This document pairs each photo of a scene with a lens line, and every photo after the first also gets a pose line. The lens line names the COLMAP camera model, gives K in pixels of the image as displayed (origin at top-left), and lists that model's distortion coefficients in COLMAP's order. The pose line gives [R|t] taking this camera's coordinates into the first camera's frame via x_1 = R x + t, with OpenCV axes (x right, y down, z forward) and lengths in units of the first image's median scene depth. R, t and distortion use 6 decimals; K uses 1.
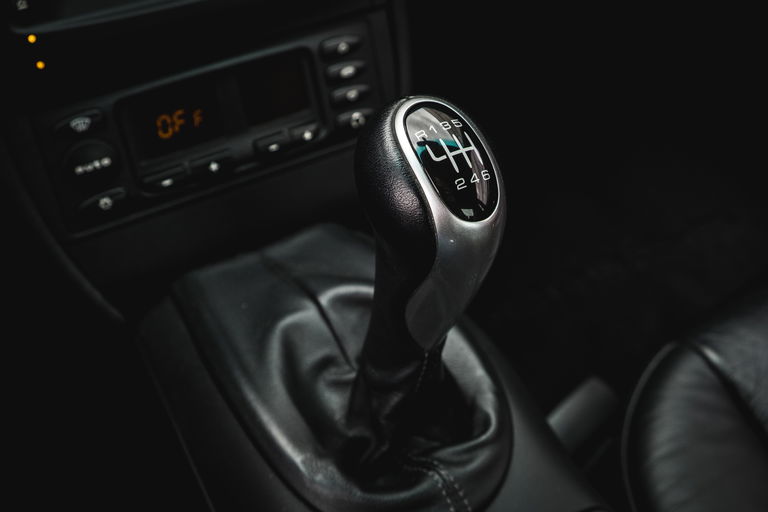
lens RADIAL K [[933.9, 0, 383.0], [0, 933.9, 257.1], [0, 0, 1]] dist [-0.015624, 0.000000]
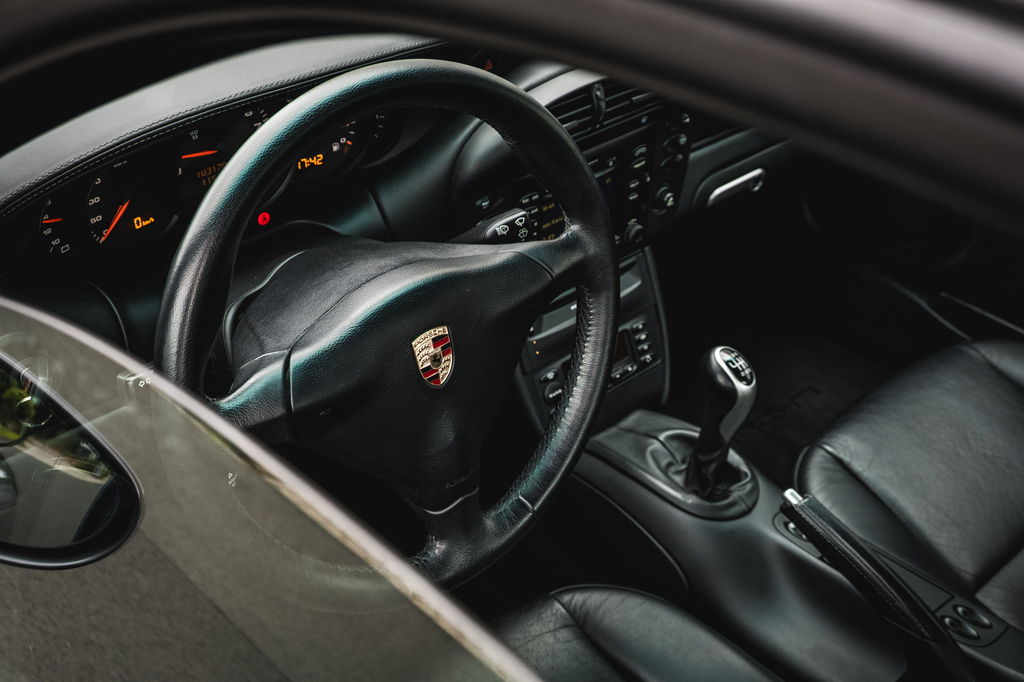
lens RADIAL K [[1185.1, 0, 513.3], [0, 1185.1, 339.0], [0, 0, 1]] dist [-0.017732, 0.000000]
pose [[0.982732, -0.127901, 0.133714, -0.766065], [0.147058, 0.978459, -0.144883, 0.172332], [-0.112303, 0.162044, 0.980372, -1.801573]]
